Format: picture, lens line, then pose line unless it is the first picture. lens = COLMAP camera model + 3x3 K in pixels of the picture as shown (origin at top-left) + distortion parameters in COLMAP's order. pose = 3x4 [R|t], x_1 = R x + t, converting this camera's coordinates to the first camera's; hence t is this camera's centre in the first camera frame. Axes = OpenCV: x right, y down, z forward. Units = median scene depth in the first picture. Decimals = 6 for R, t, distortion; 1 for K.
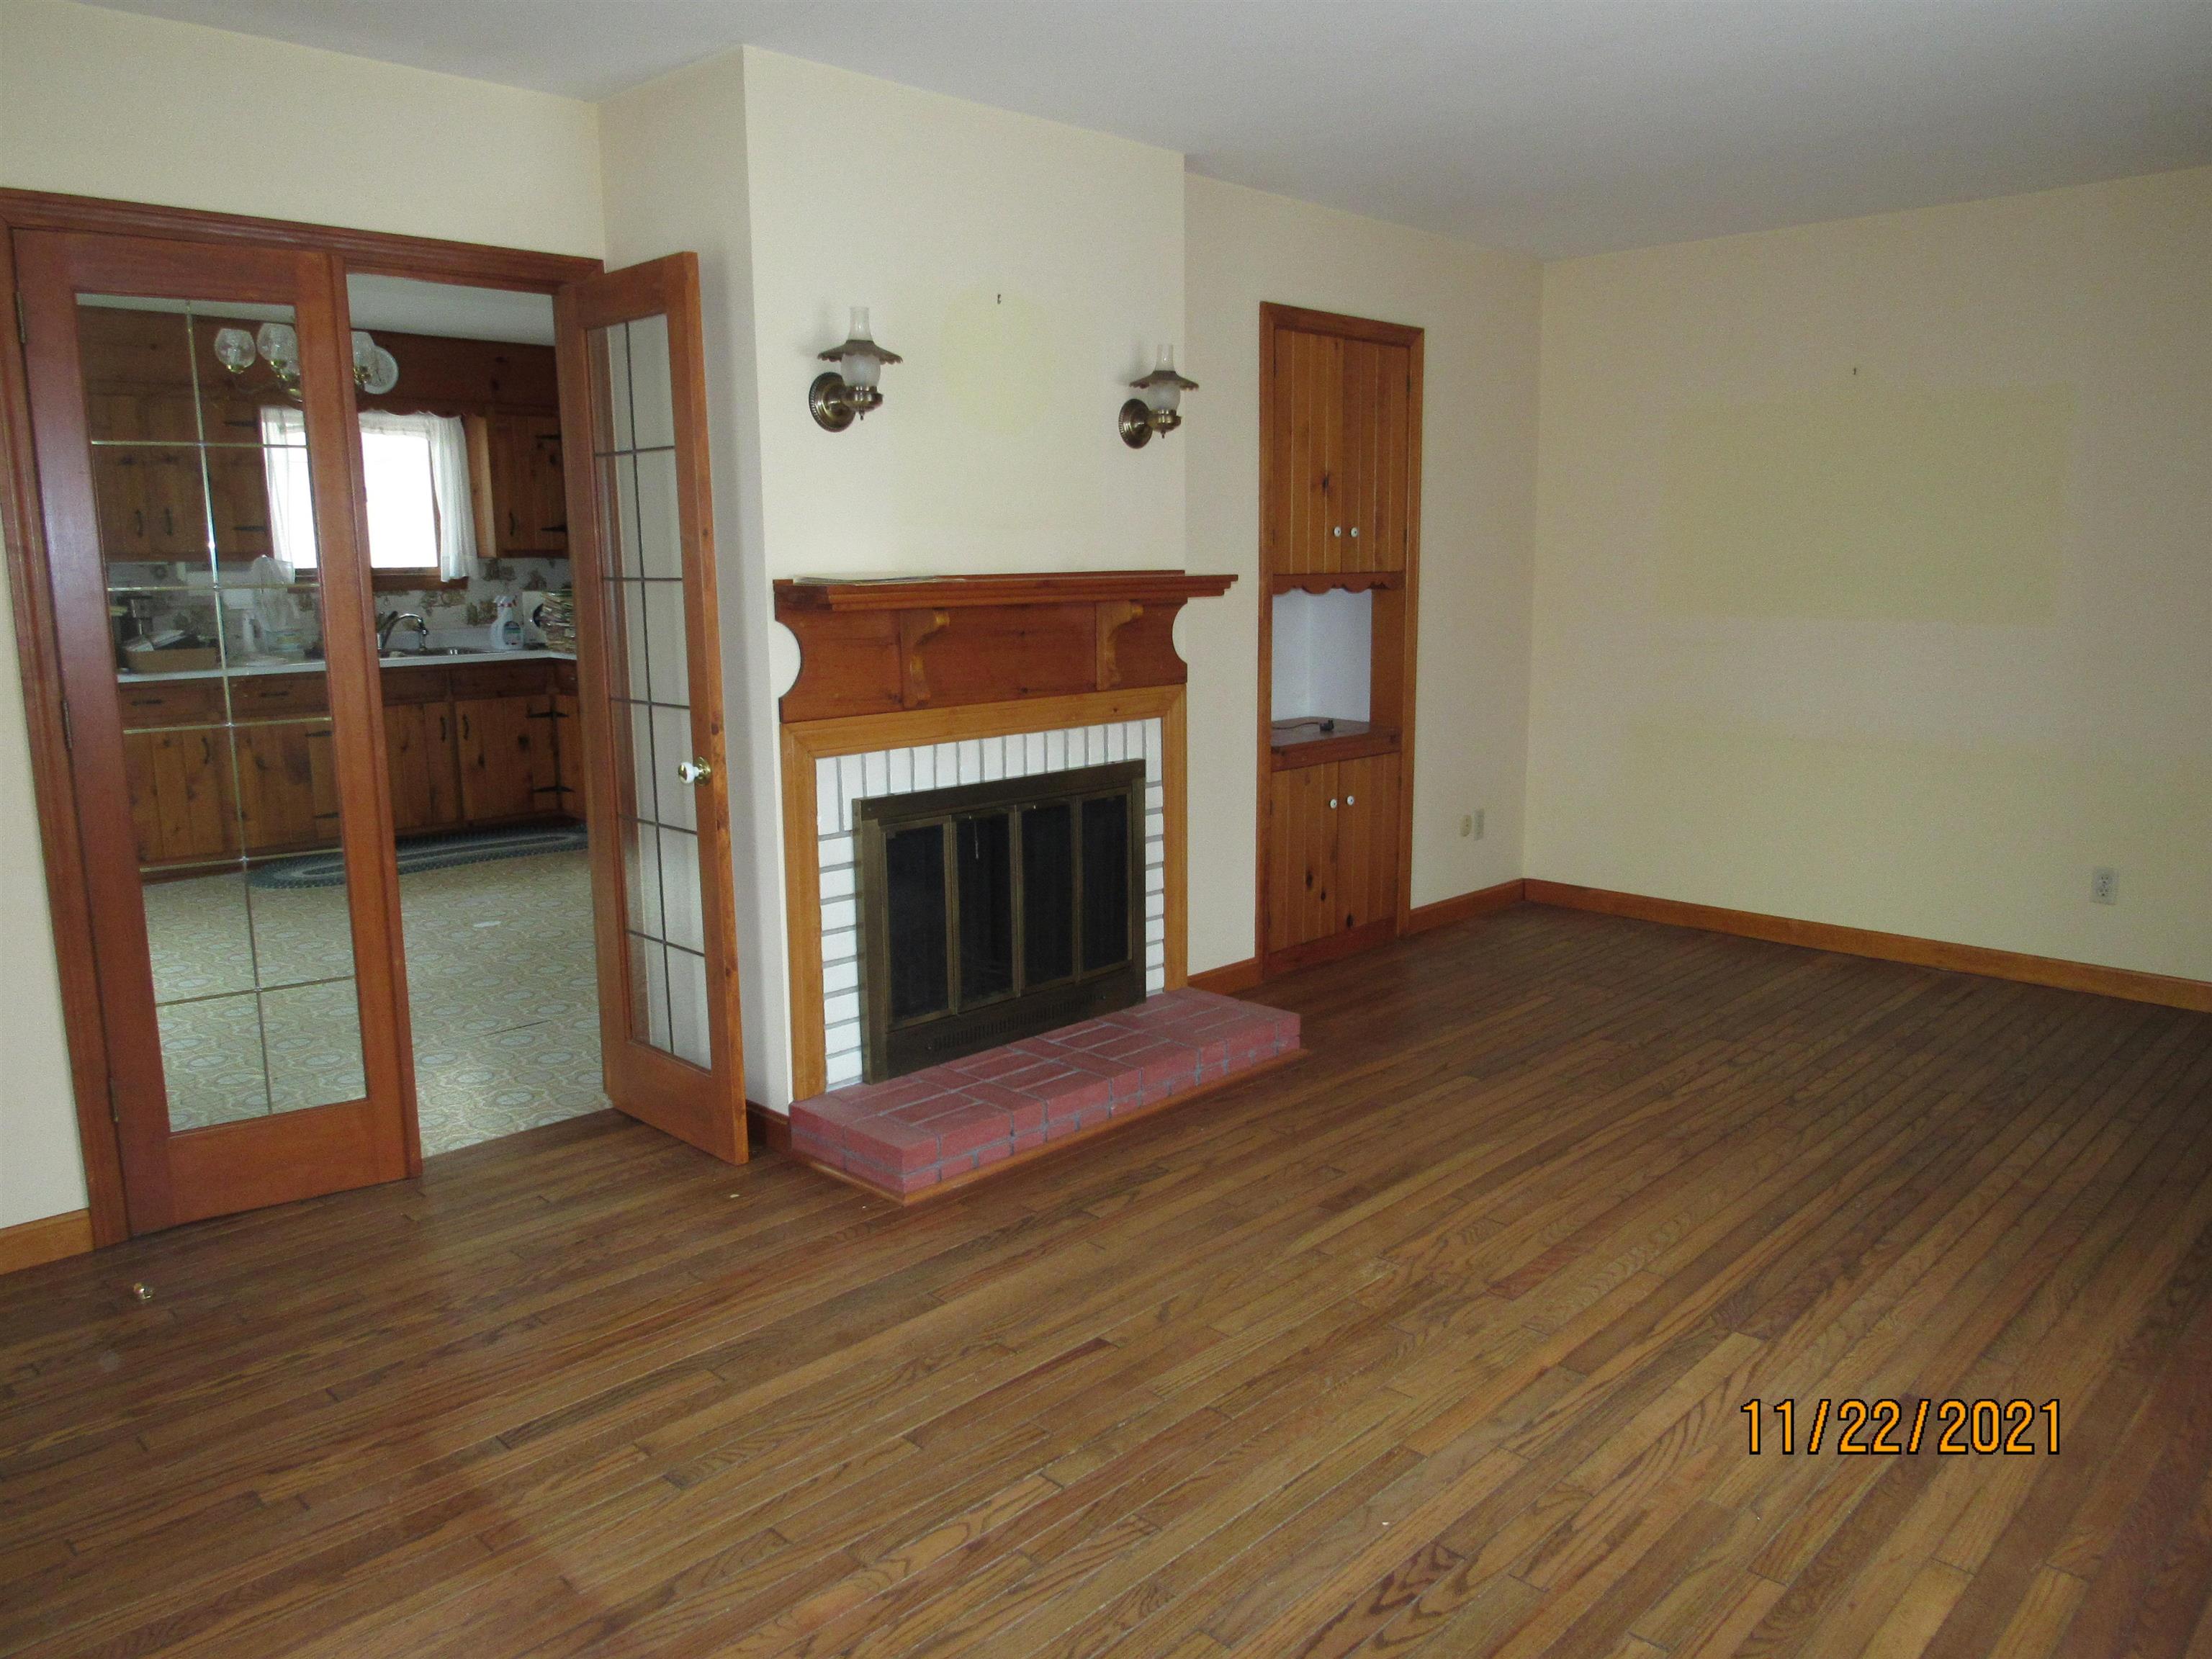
lens RADIAL K [[1578.4, 0, 1106.0], [0, 1578.4, 829.5], [0, 0, 1]] dist [-0.019776, 0.000812]
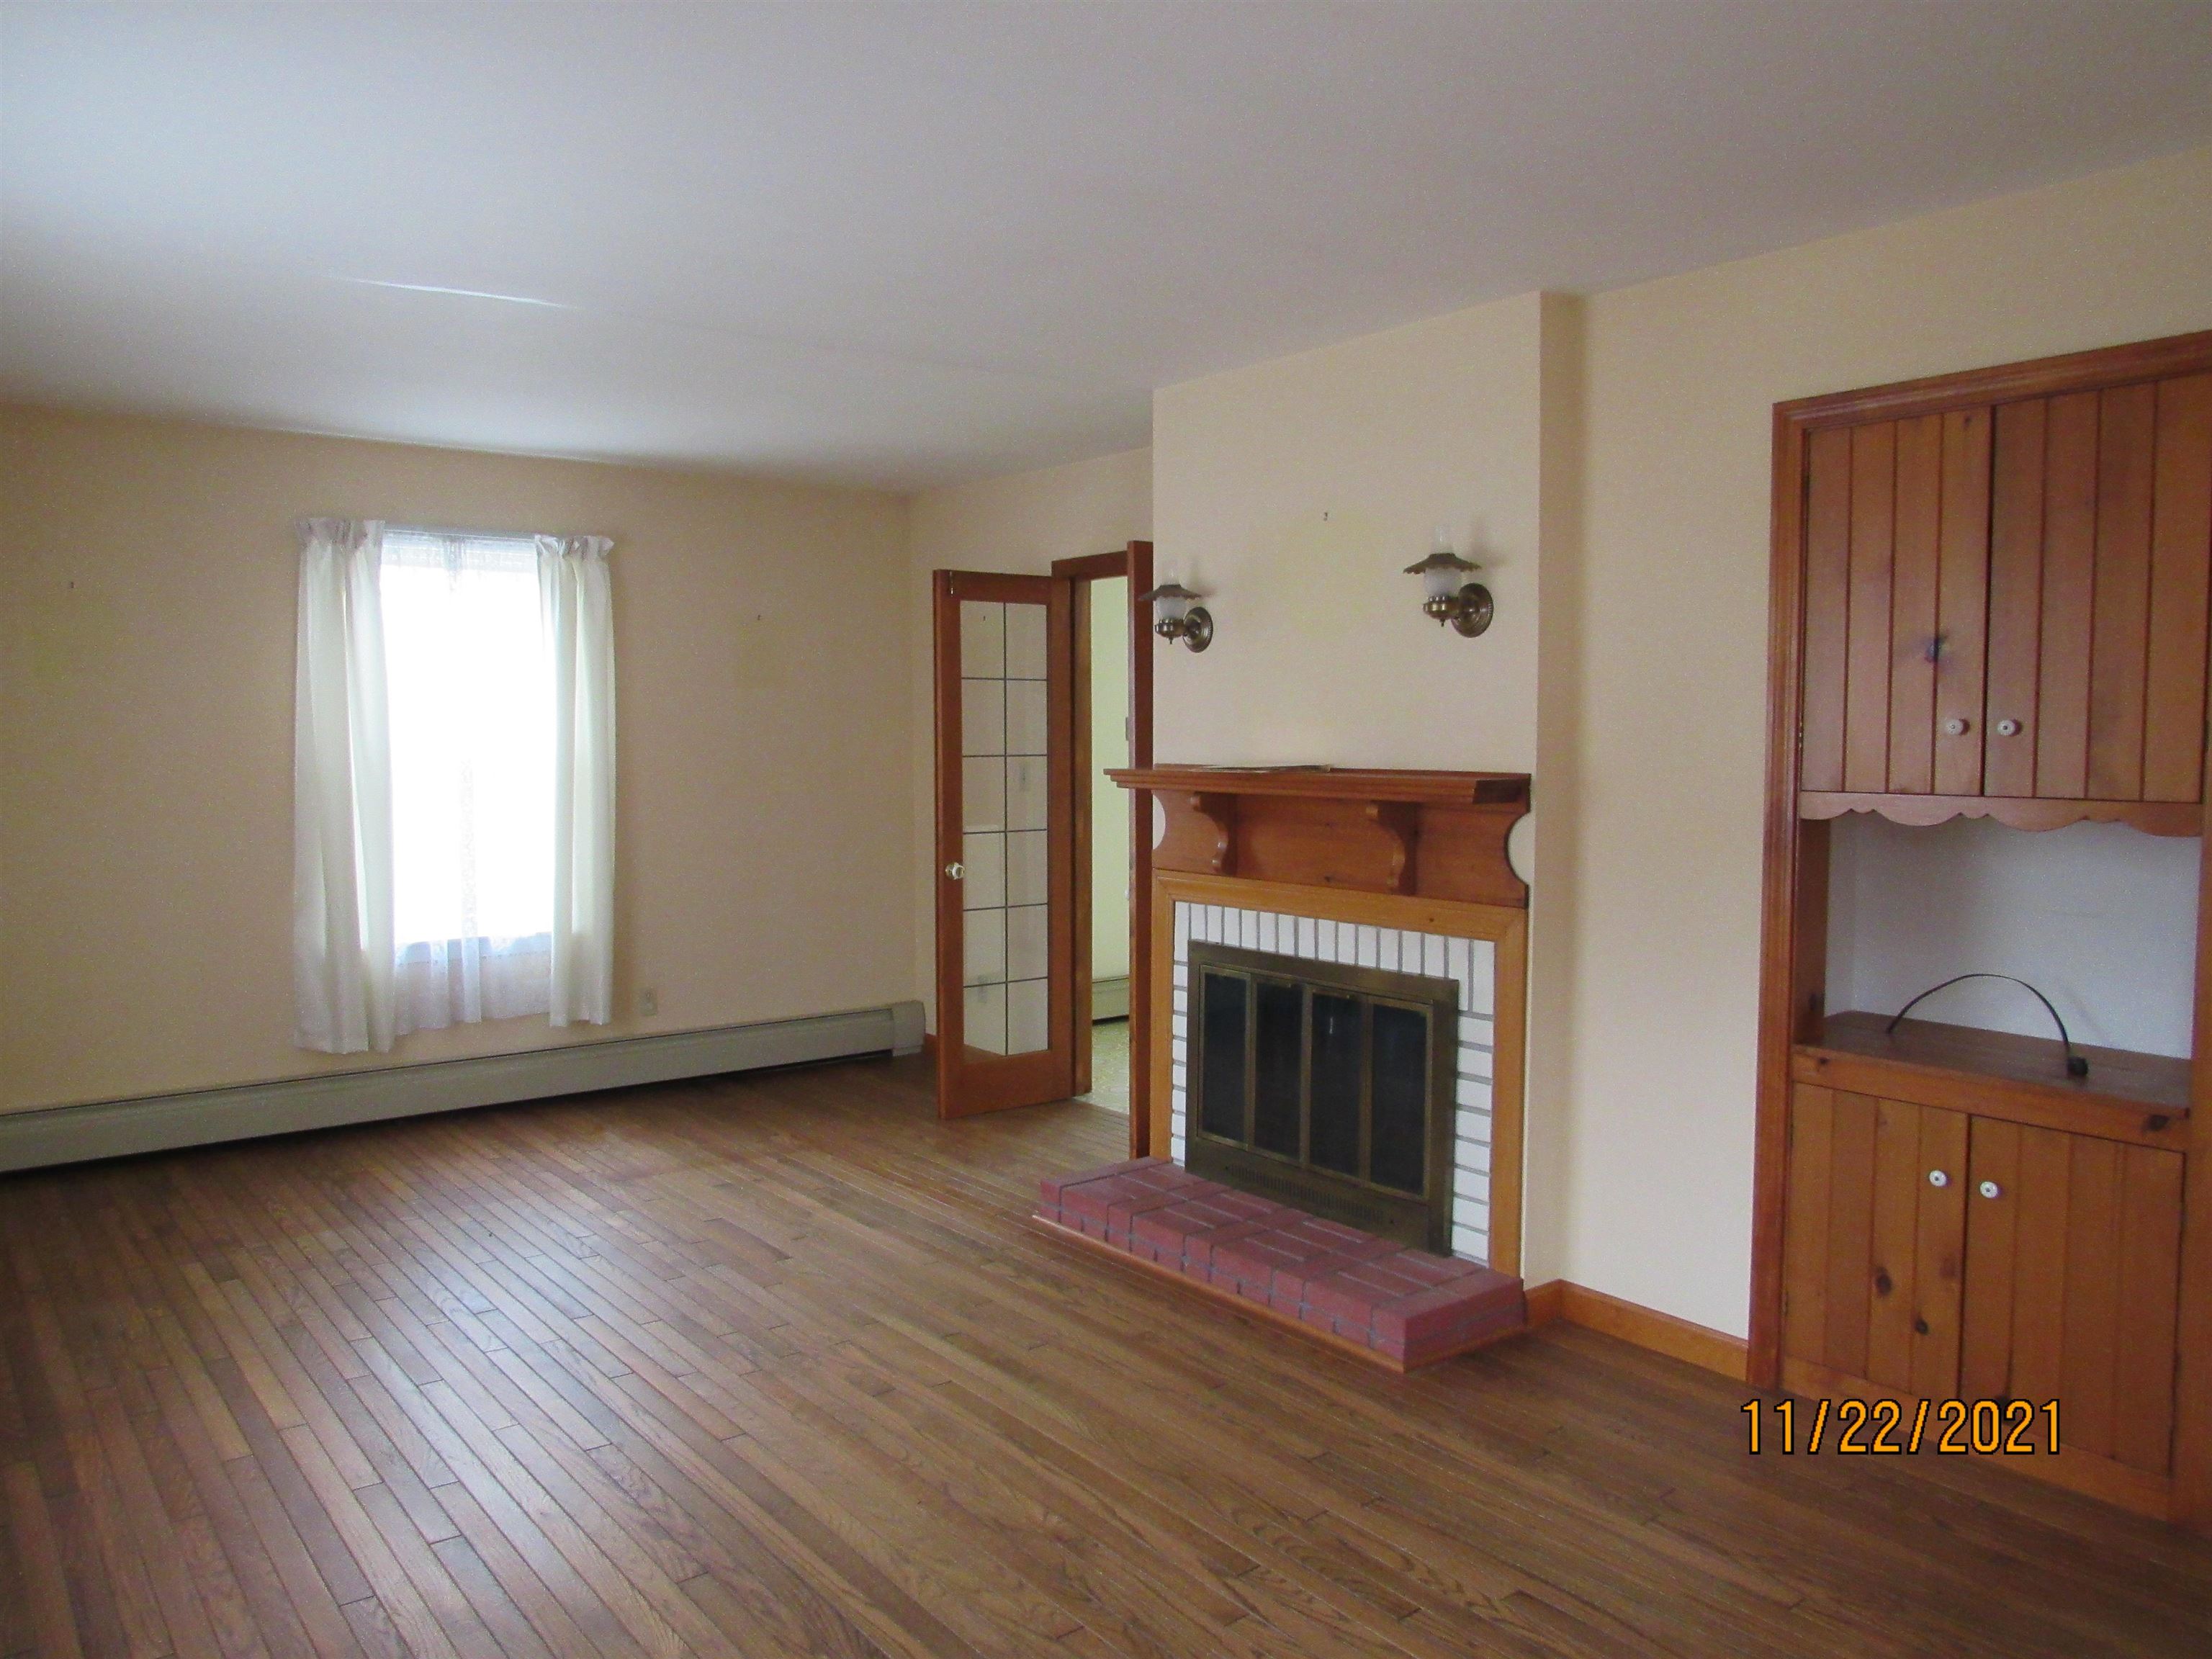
lens RADIAL K [[1613.4, 0, 1106.0], [0, 1613.4, 829.5], [0, 0, 1]] dist [0.002474, 0.001433]
pose [[-0.129747, 0.072484, -0.988894, 1.445692], [-0.170797, 0.980783, 0.094299, -0.277424], [0.976726, 0.181135, -0.114874, 1.381387]]
